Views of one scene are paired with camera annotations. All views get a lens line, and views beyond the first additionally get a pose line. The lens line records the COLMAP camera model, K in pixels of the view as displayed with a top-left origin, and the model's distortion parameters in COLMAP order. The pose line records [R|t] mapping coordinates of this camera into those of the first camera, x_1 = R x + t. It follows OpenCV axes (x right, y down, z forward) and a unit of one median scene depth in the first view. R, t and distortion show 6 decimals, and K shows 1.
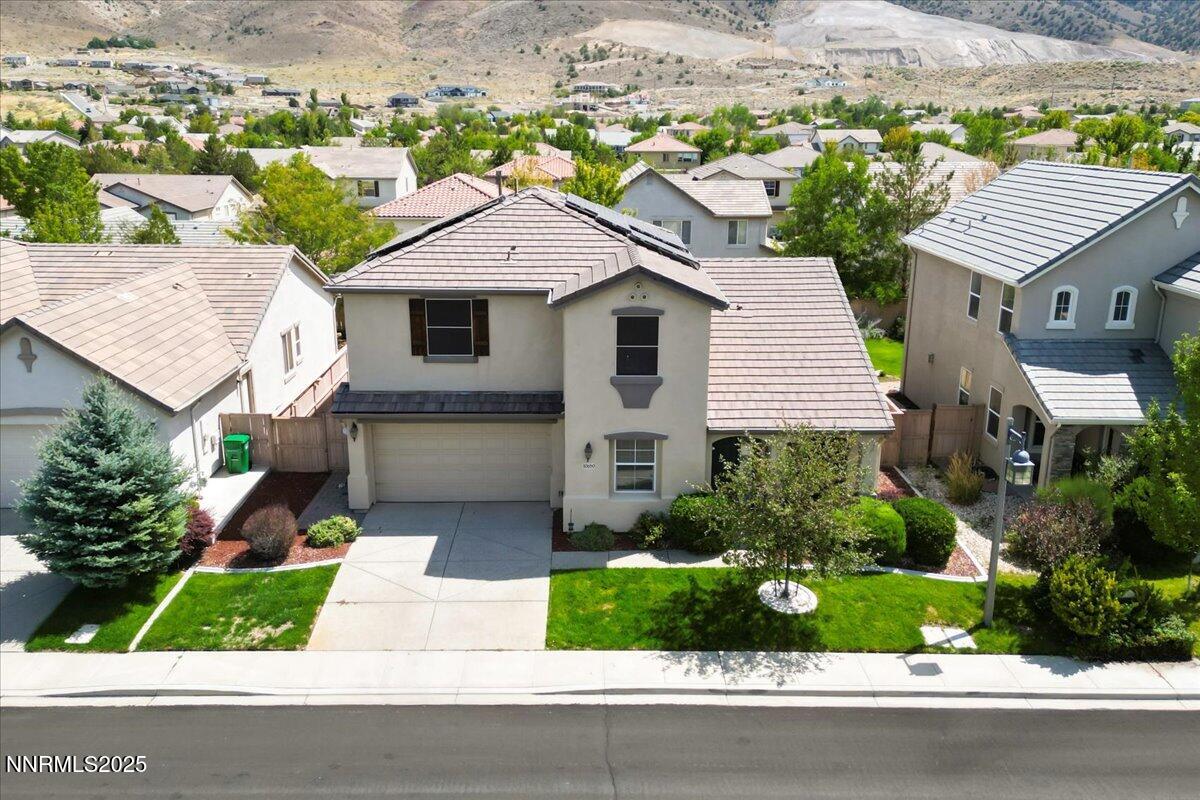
lens RADIAL K [[993.3, 0, 599.4], [0, 993.3, 395.5], [0, 0, 1]] dist [0.085785, -0.087268]
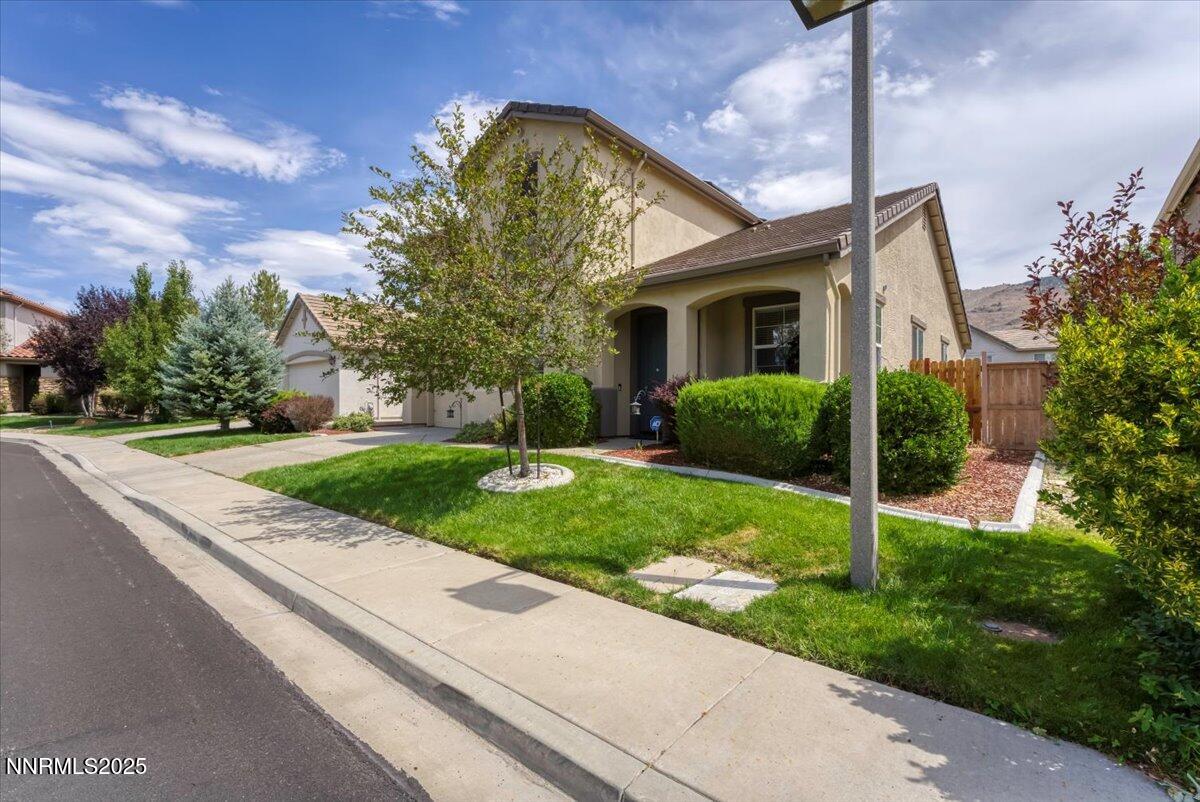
lens RADIAL K [[535.5, 0, 595.3], [0, 535.5, 407.8], [0, 0, 1]] dist [0.000614, -0.000160]
pose [[0.751444, 0.001865, -0.659795, 0.359124], [-0.177123, 0.963860, -0.199001, 0.185062], [0.635578, 0.266403, 0.724617, 0.678046]]
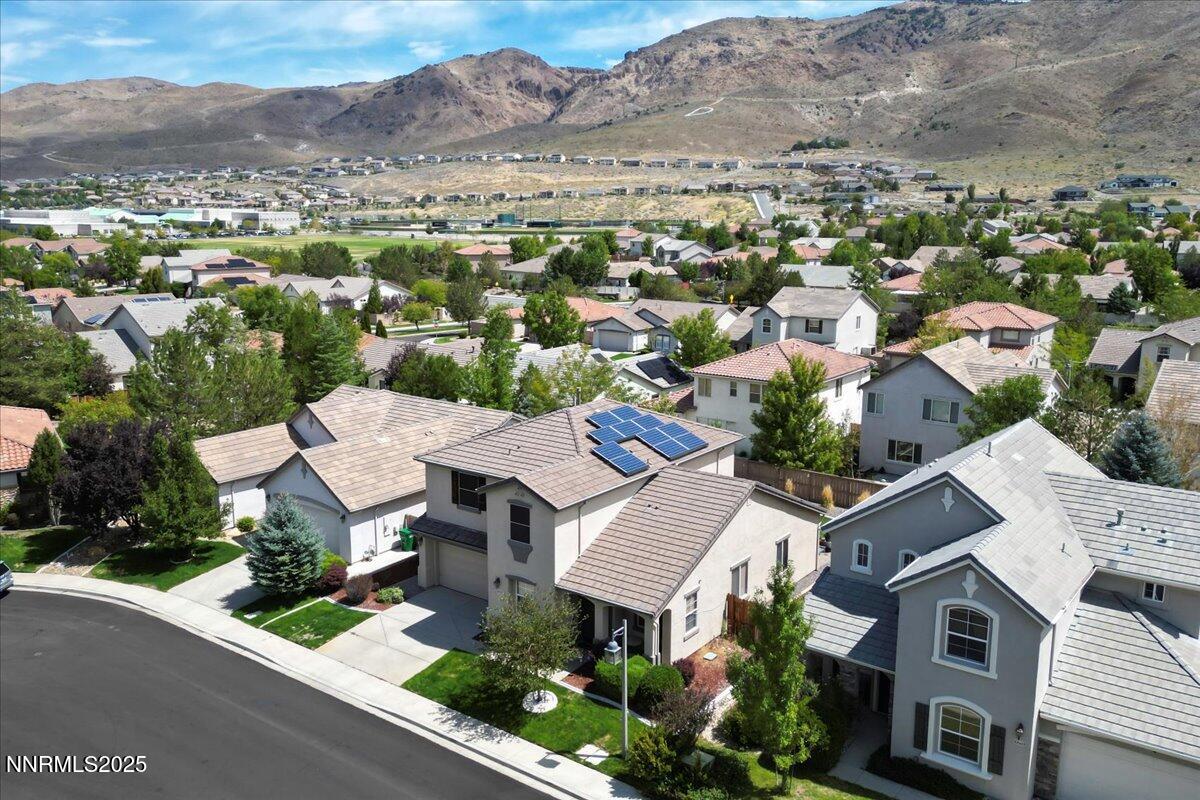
lens RADIAL K [[993.3, 0, 599.4], [0, 993.3, 395.5], [0, 0, 1]] dist [0.085785, -0.087268]
pose [[0.799773, 0.114317, -0.589317, 0.975238], [-0.161276, 0.986526, -0.027502, -0.211613], [0.578233, 0.117038, 0.807433, -0.238811]]
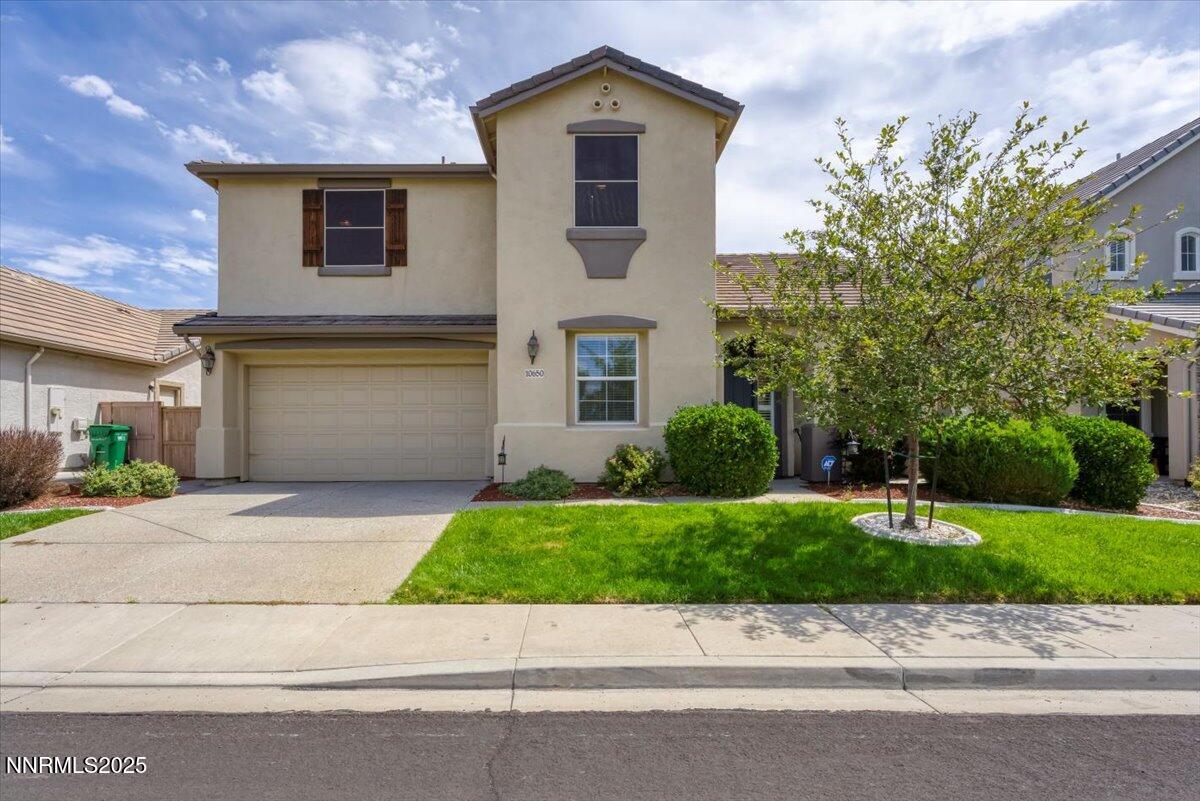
lens RADIAL K [[609.8, 0, 580.2], [0, 609.8, 438.2], [0, 0, 1]] dist [-0.001151, 0.000841]
pose [[0.999957, -0.007030, -0.006125, 0.019821], [0.005122, 0.963079, -0.269171, 0.203997], [0.007791, 0.269127, 0.963073, 0.591882]]
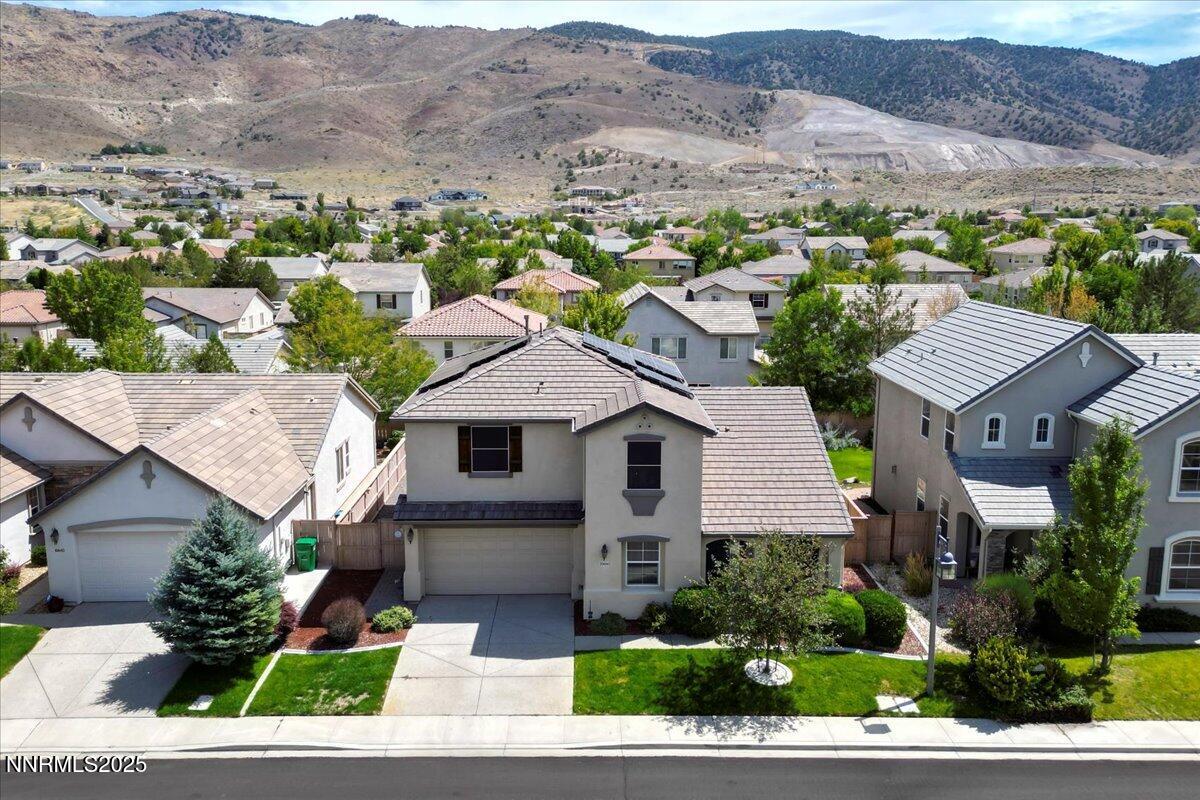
lens RADIAL K [[993.3, 0, 599.4], [0, 993.3, 395.5], [0, 0, 1]] dist [0.085785, -0.087268]
pose [[0.999995, -0.001823, 0.002751, -0.018979], [0.002073, 0.995596, -0.093725, -0.018866], [-0.002568, 0.093730, 0.995594, -0.219821]]
